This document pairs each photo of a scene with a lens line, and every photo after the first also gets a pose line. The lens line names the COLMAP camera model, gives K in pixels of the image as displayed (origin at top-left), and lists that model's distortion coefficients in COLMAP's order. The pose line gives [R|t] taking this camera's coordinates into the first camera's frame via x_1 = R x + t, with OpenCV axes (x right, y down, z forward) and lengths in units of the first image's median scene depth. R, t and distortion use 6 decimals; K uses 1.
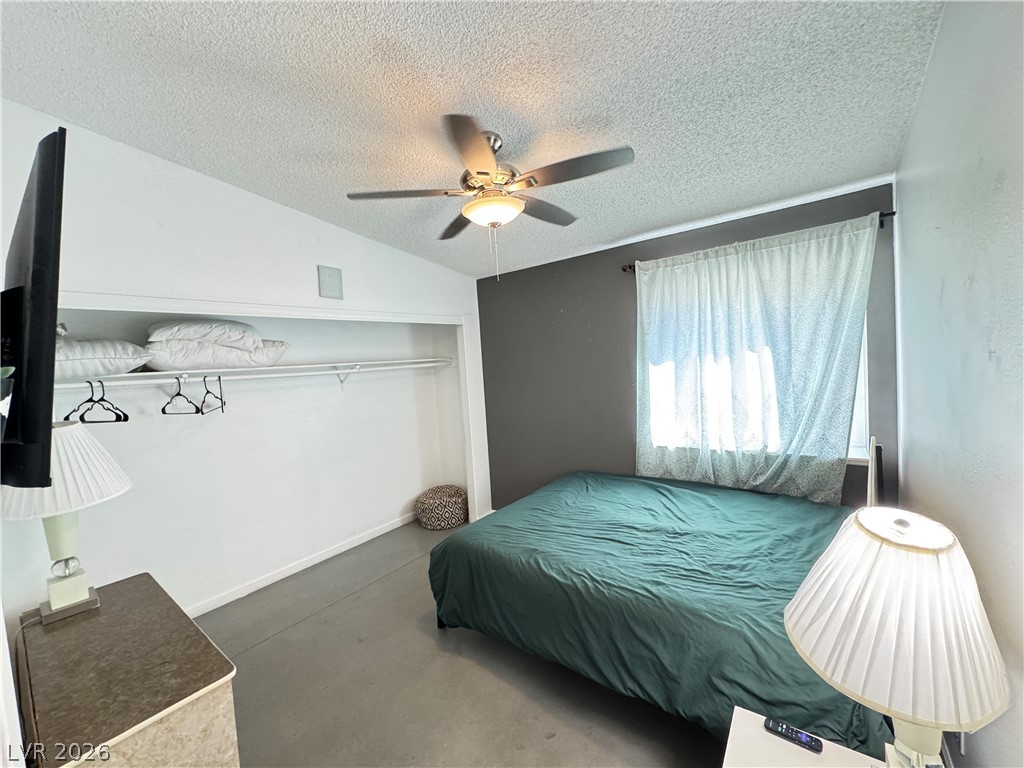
lens RADIAL K [[409.0, 0, 512.0], [0, 409.0, 384.0], [0, 0, 1]] dist [-0.002947, 0.000025]
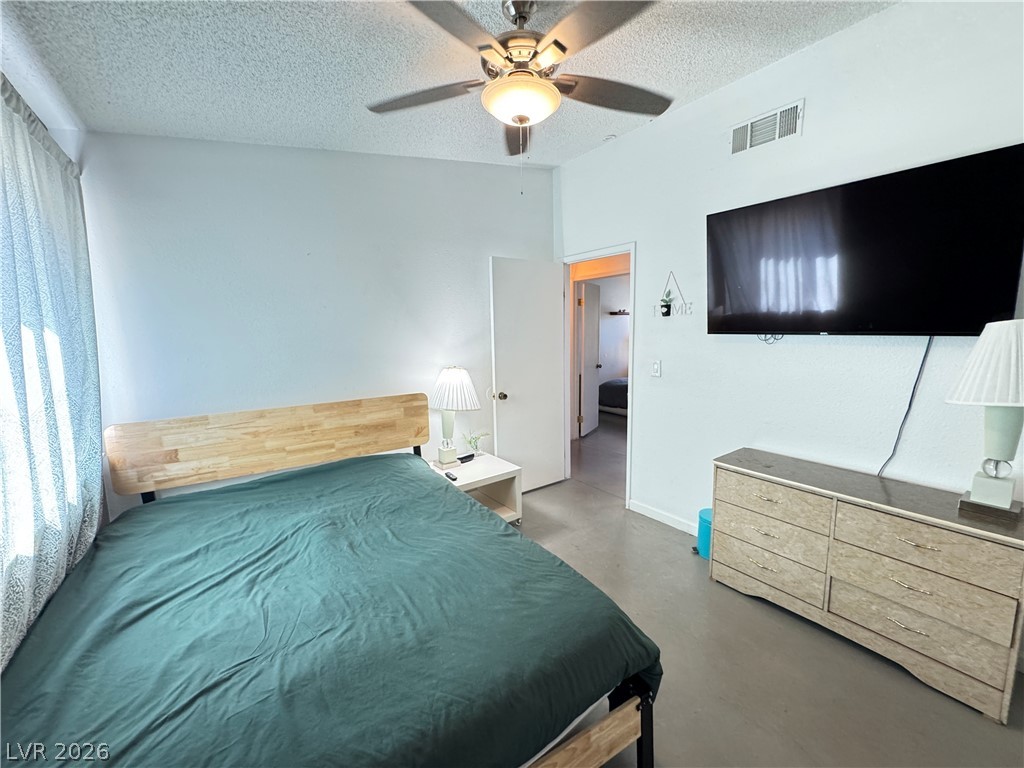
lens RADIAL K [[409.0, 0, 512.0], [0, 409.0, 384.0], [0, 0, 1]] dist [-0.002947, 0.000025]
pose [[-0.951139, 0.033976, 0.306887, -0.178803], [0.092376, 0.979715, 0.177837, -0.027341], [-0.294619, 0.197496, -0.934984, 1.318560]]
